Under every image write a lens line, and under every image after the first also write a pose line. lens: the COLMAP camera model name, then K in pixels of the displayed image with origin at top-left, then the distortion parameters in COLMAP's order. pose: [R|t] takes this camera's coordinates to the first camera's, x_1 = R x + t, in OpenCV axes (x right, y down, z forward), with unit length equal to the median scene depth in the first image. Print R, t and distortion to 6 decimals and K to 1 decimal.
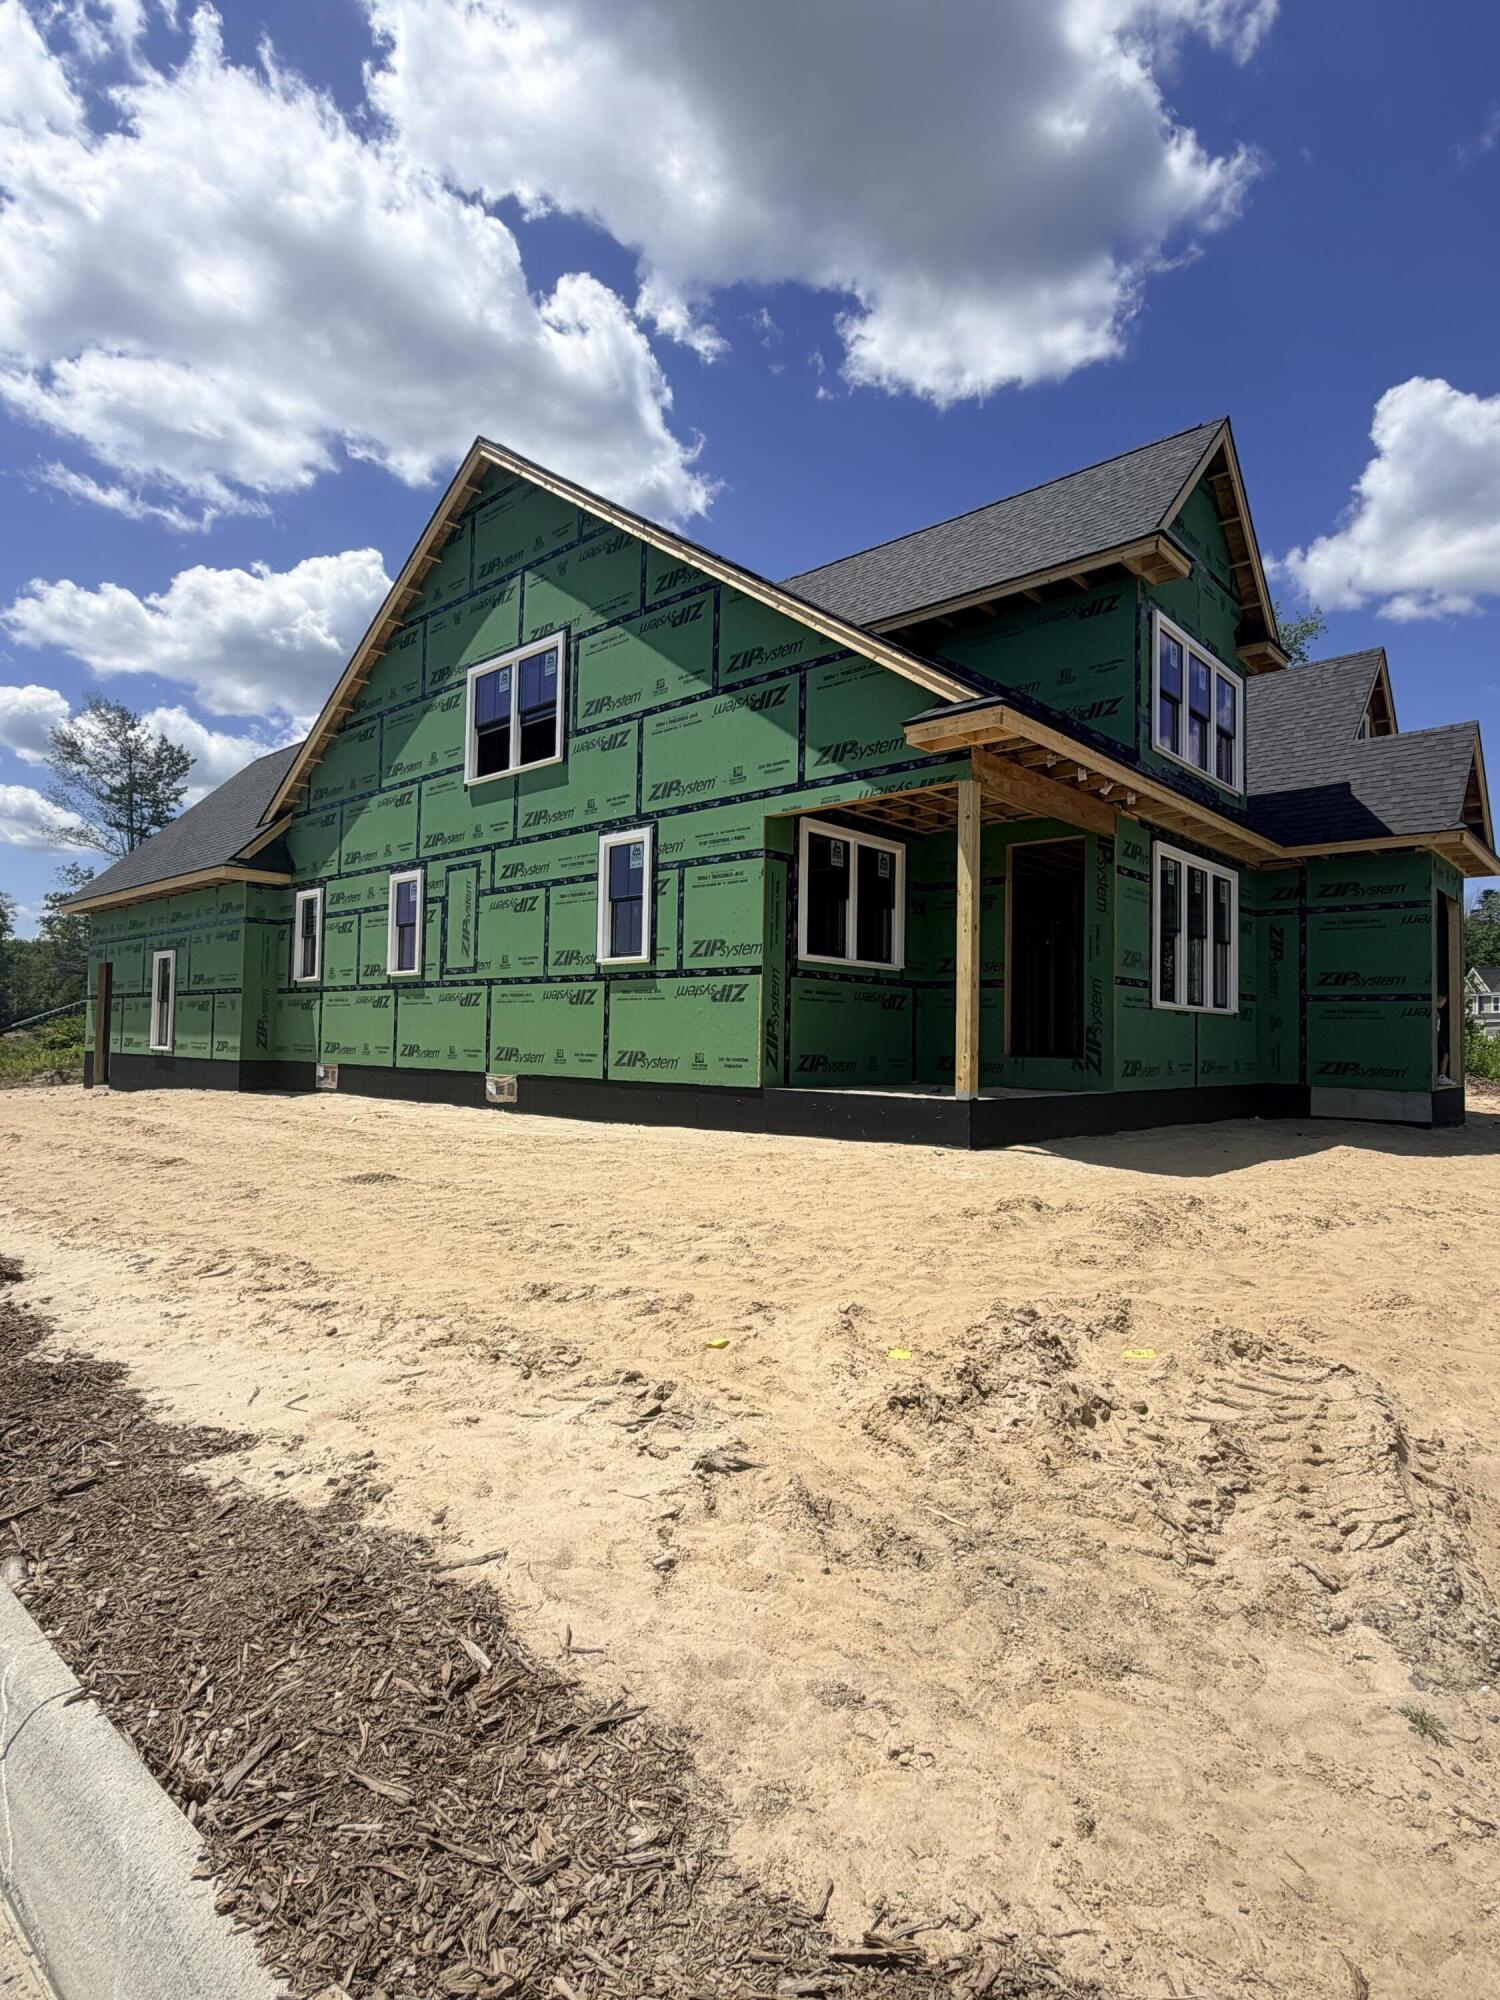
lens RADIAL K [[1050.4, 0, 748.8], [0, 1050.4, 998.6], [0, 0, 1]] dist [0.001994, 0.000387]
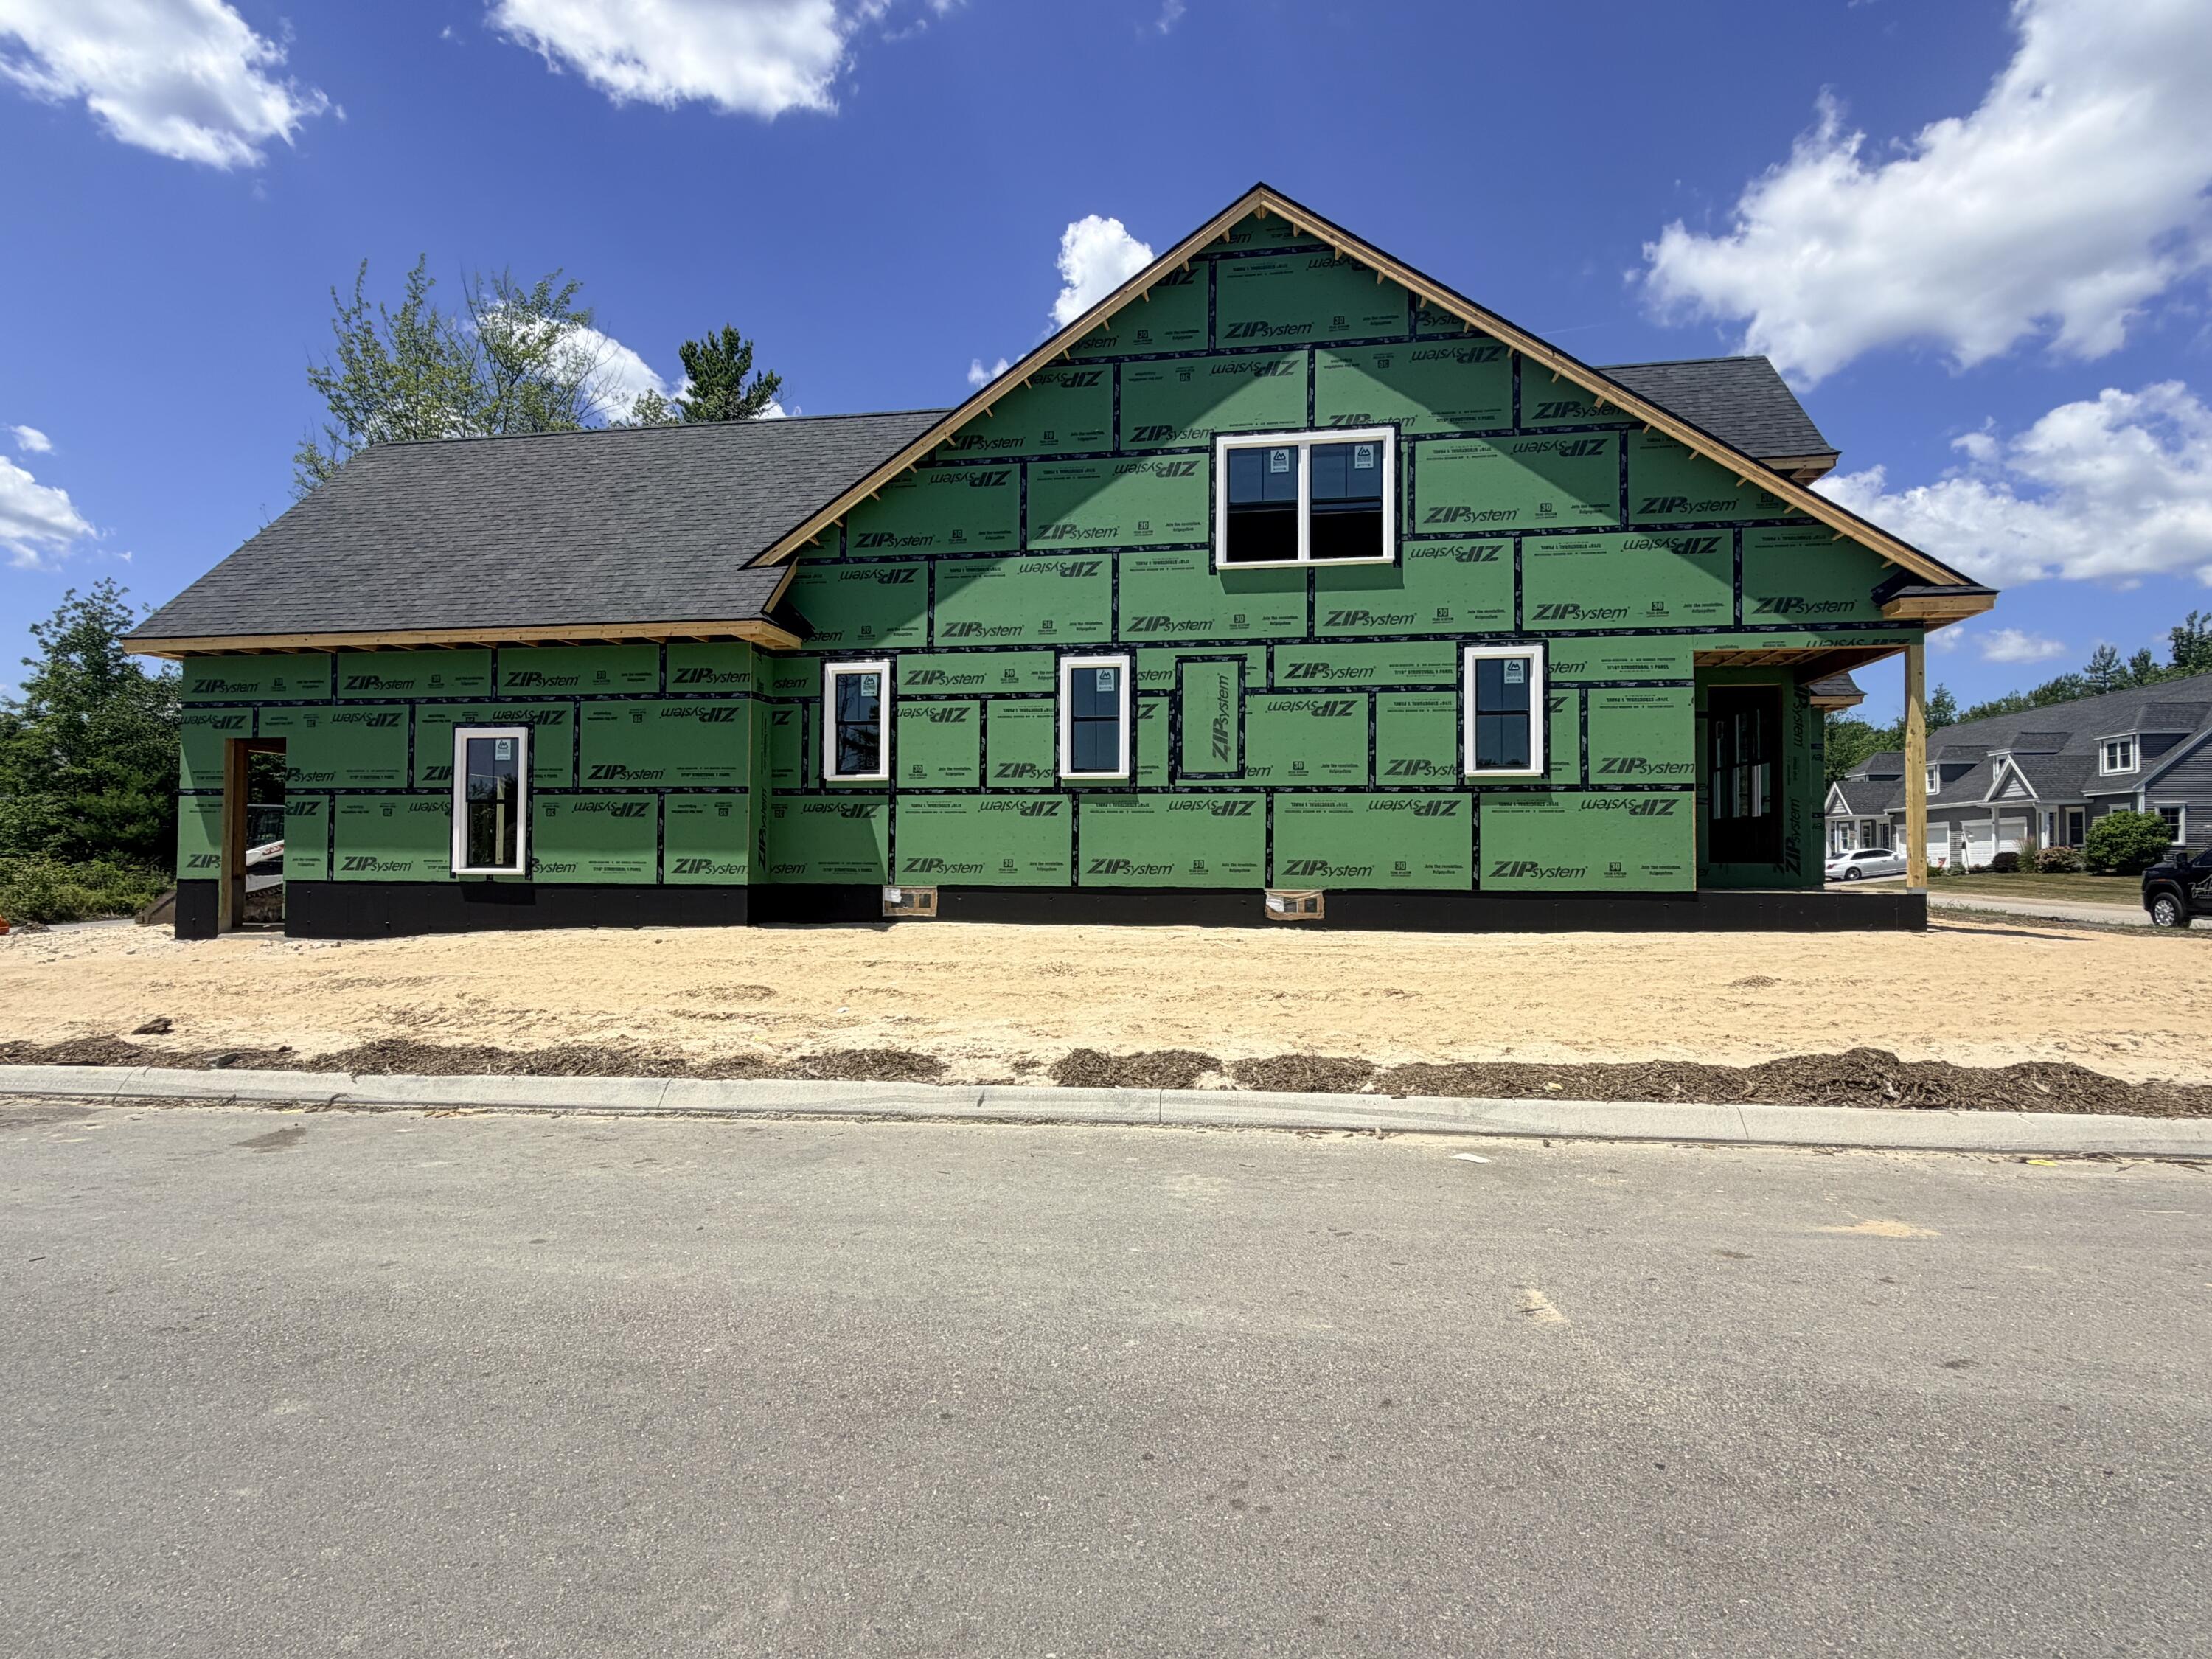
lens RADIAL K [[1161.8, 0, 1115.8], [0, 1161.8, 830.5], [0, 0, 1]] dist [0.001994, 0.000387]
pose [[0.841039, 0.001505, 0.540973, -0.953465], [-0.012888, 0.999768, 0.017256, 0.004405], [-0.540822, -0.021485, 0.840863, 0.230780]]
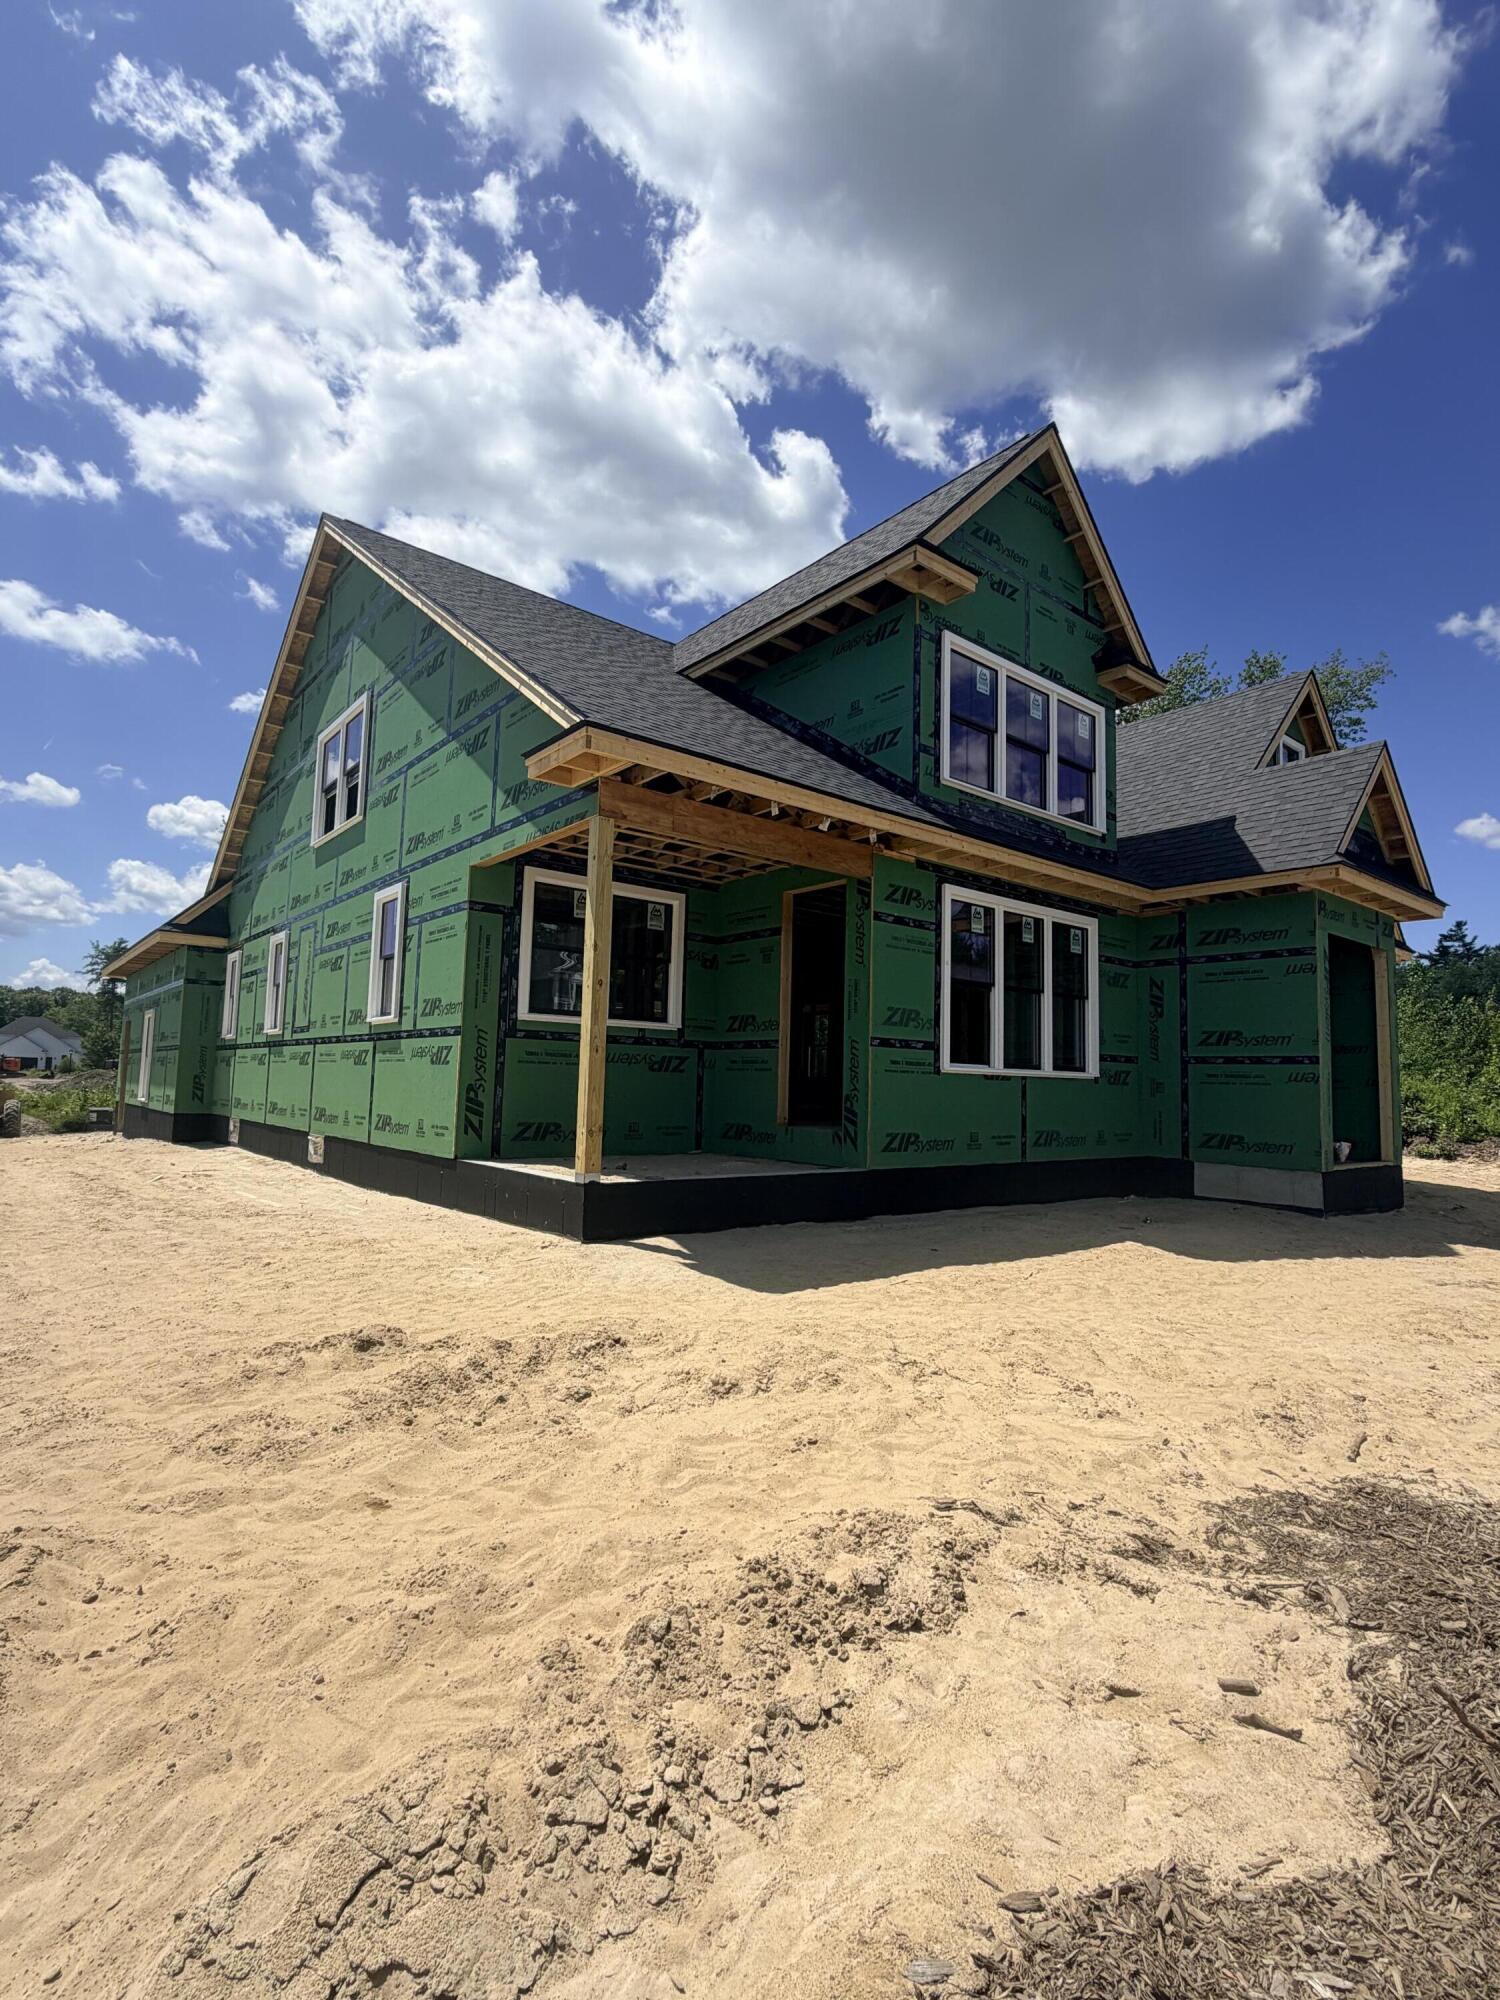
lens RADIAL K [[970.1, 0, 749.2], [0, 970.1, 996.0], [0, 0, 1]] dist [-0.002160, -0.000359]
pose [[0.988888, -0.006009, -0.148542, 0.314491], [-0.002398, 0.998408, -0.056357, -0.008135], [0.148644, 0.056087, 0.987299, 0.155282]]
